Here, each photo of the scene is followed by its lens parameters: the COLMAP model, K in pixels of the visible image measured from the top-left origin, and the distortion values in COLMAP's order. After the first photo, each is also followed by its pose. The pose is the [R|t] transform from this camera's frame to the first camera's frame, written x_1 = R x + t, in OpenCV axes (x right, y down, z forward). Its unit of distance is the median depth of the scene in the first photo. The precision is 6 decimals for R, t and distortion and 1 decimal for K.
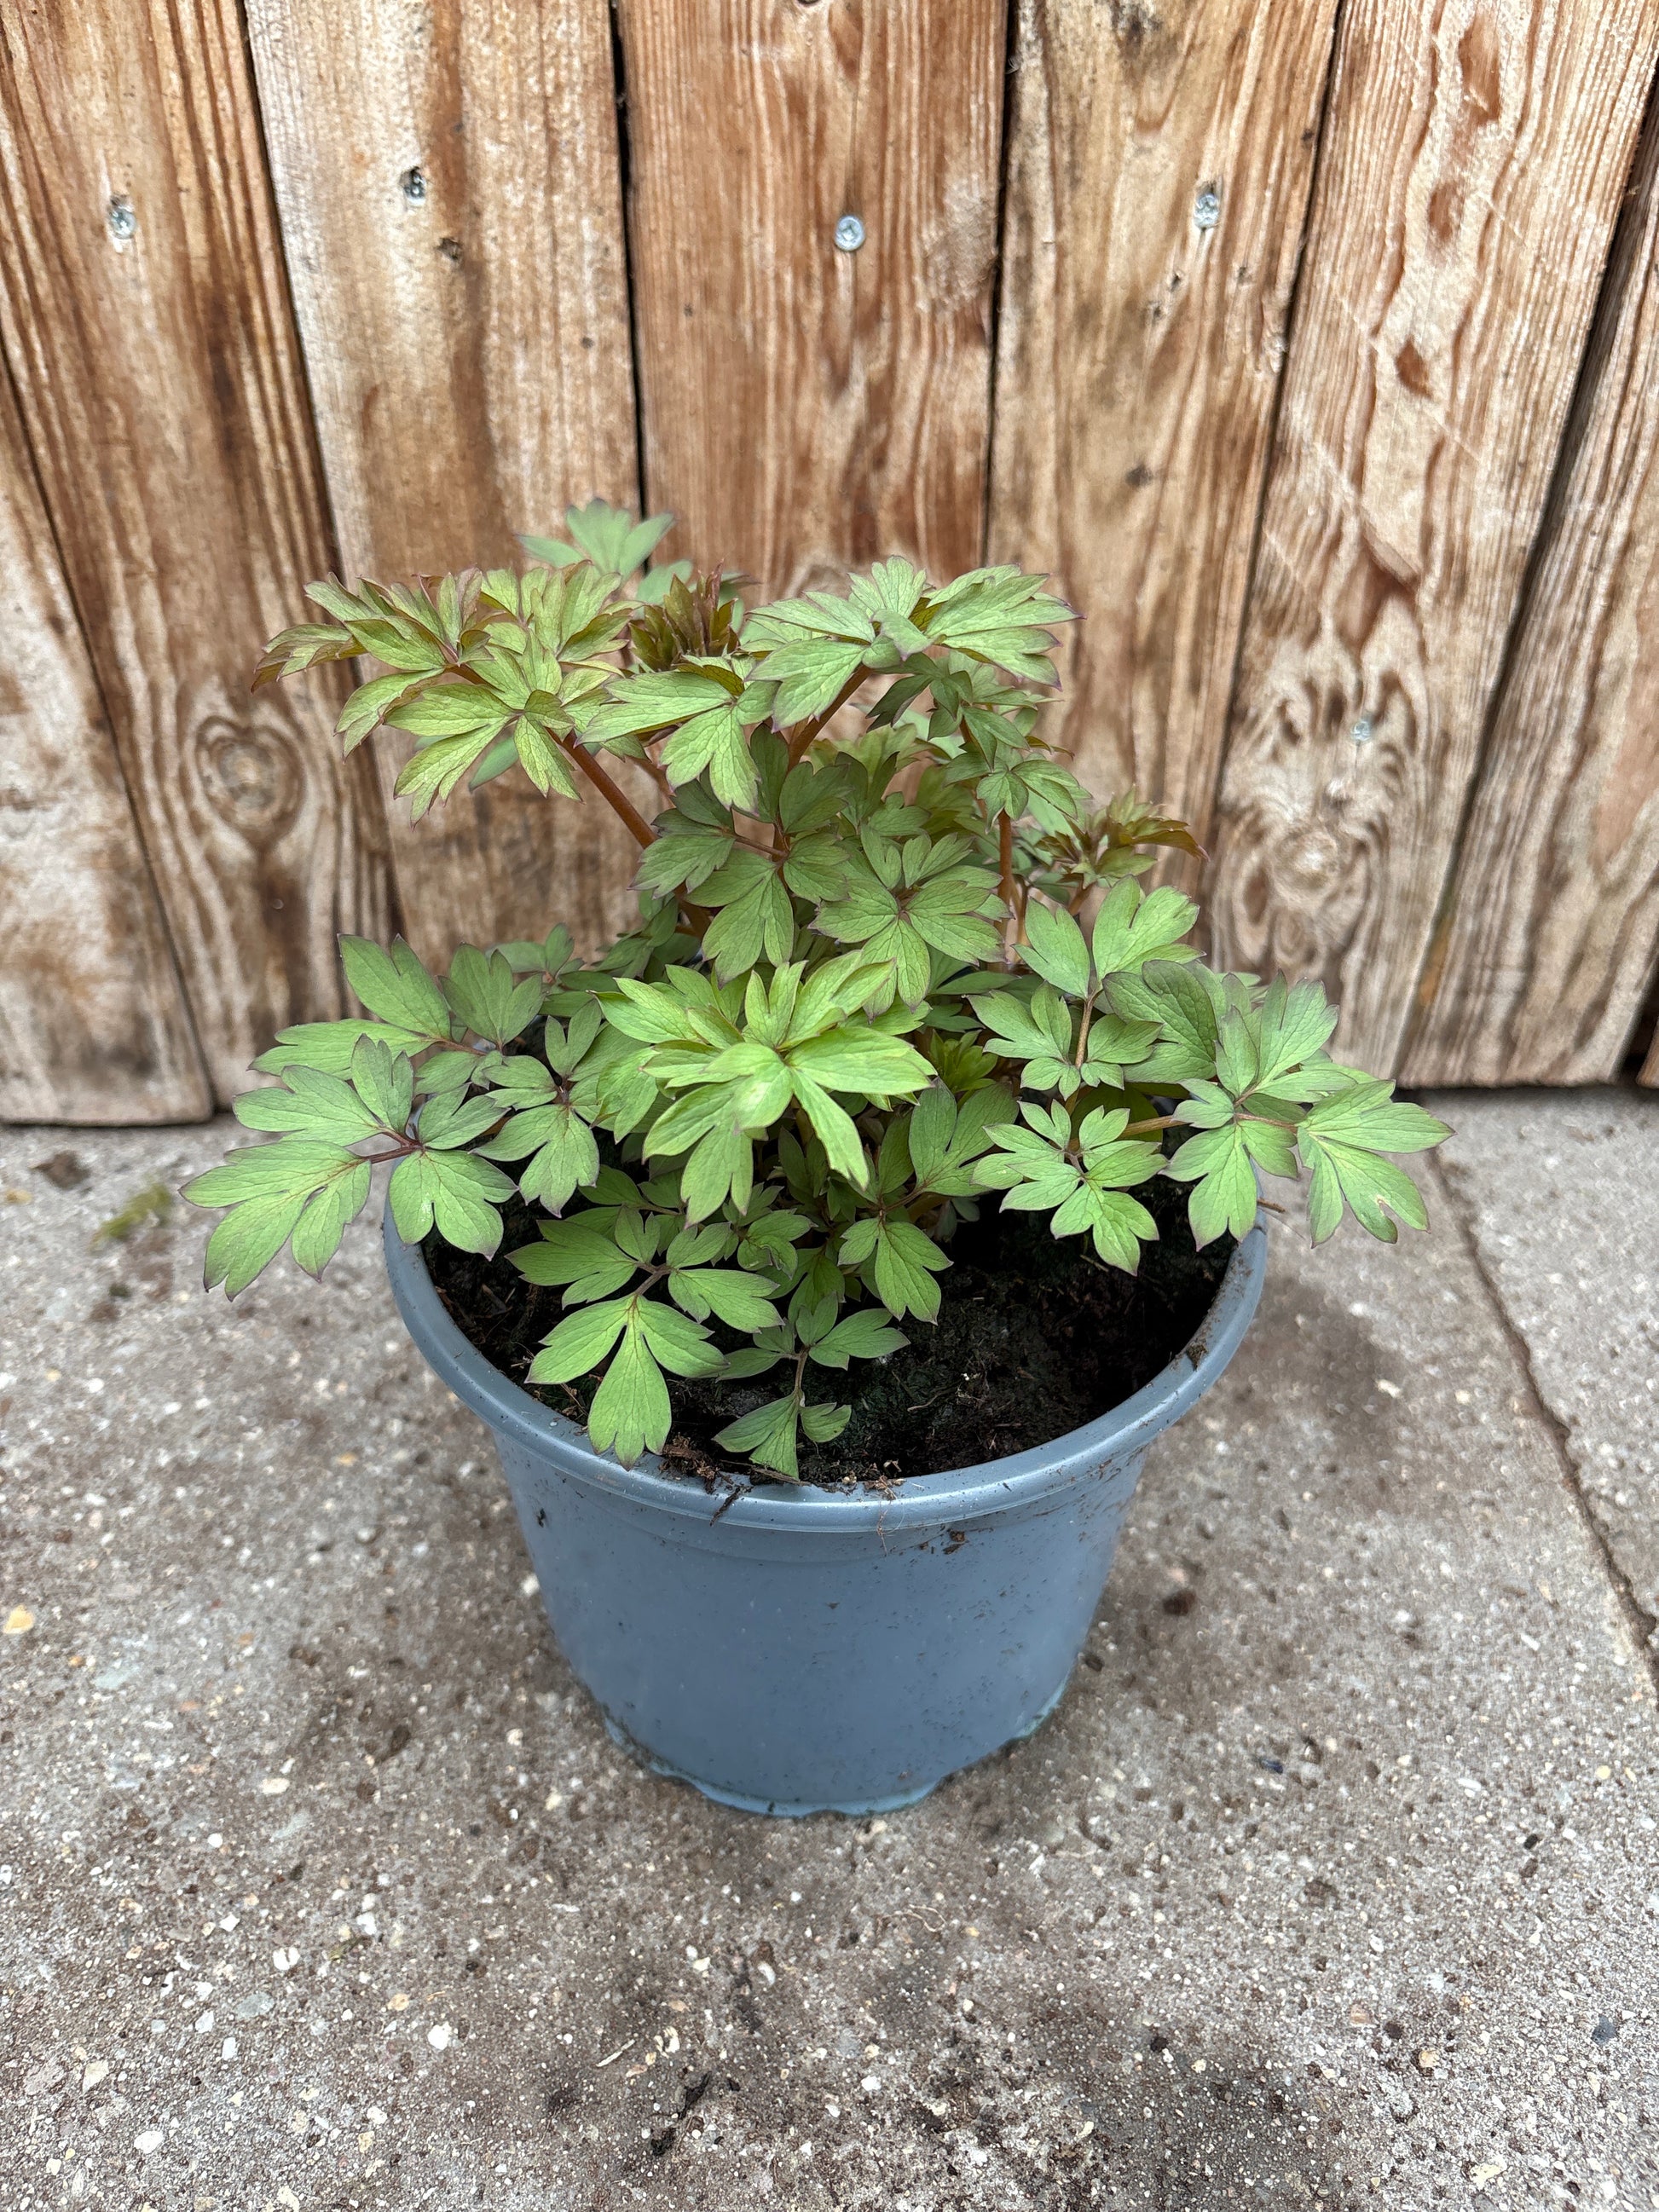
lens RADIAL K [[1753.0, 0, 831.4], [0, 1753.0, 1109.9], [0, 0, 1]] dist [-0.024327, 0.042571]
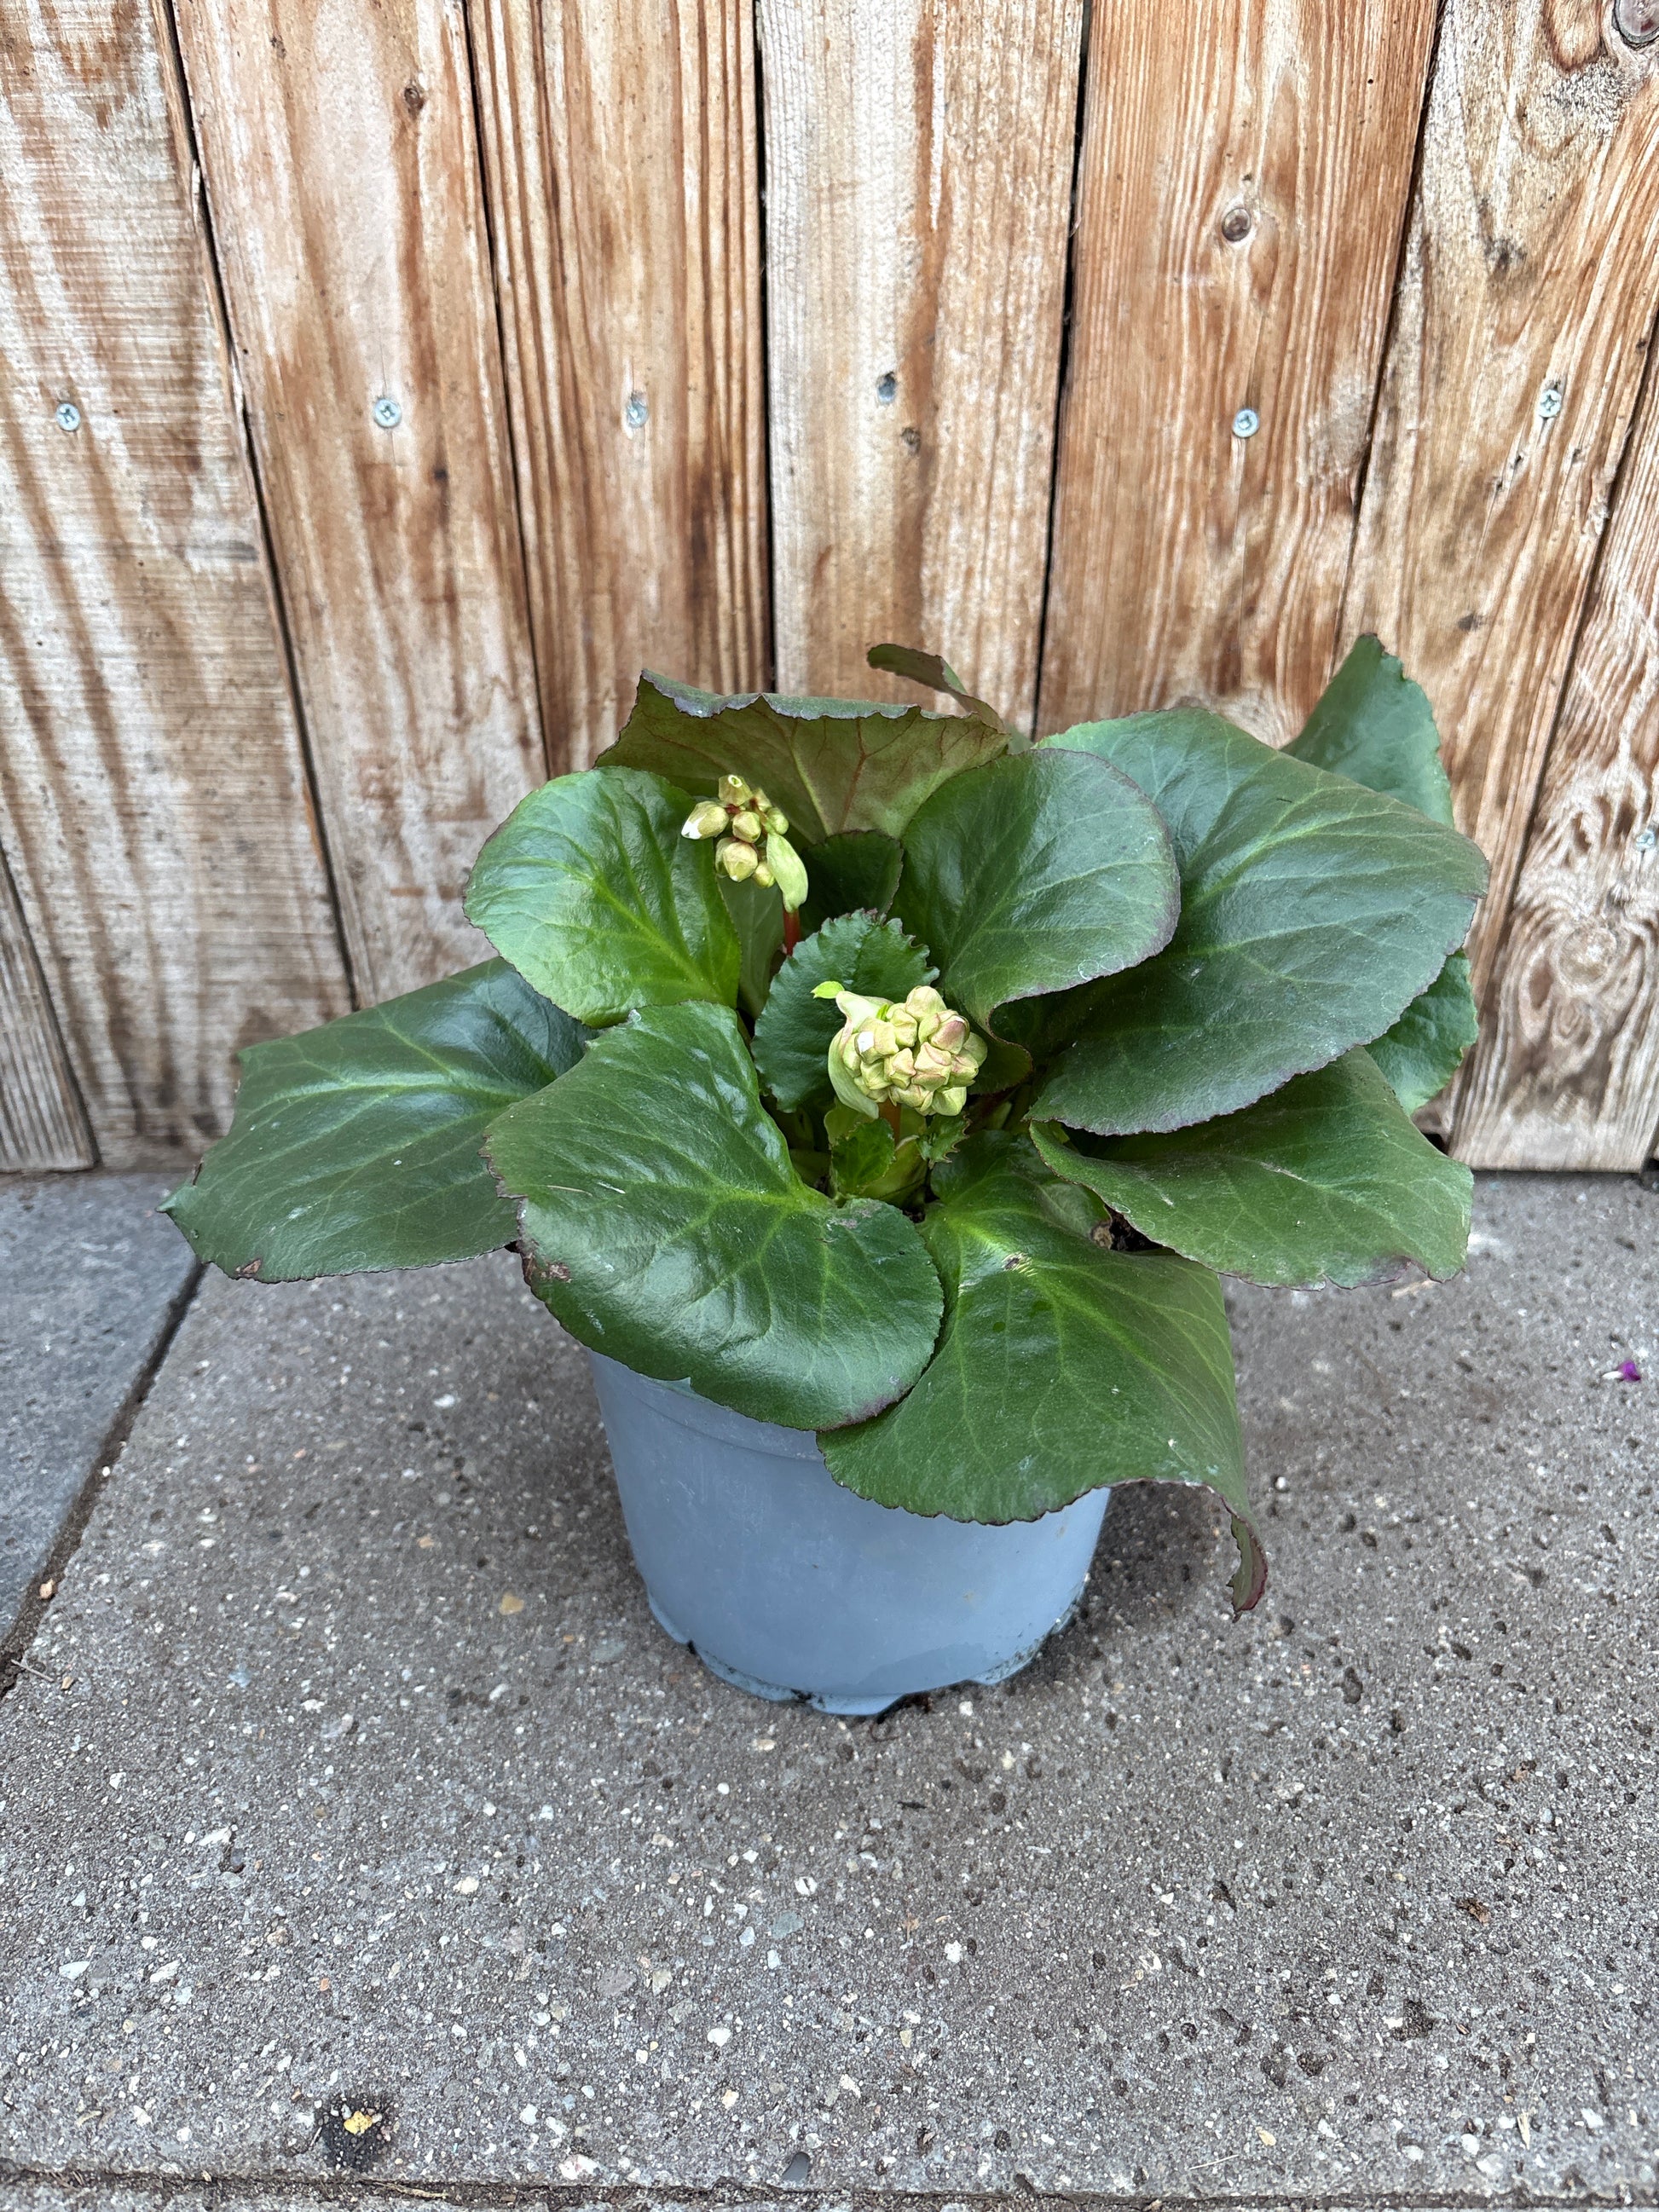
lens RADIAL K [[1744.4, 0, 829.5], [0, 1744.4, 1106.0], [0, 0, 1]] dist [-0.013368, 0.046723]
pose [[0.999775, 0.007860, -0.019713, -0.233104], [-0.009039, 0.998132, -0.060430, 0.033672], [0.019201, 0.060594, 0.997978, -0.151130]]
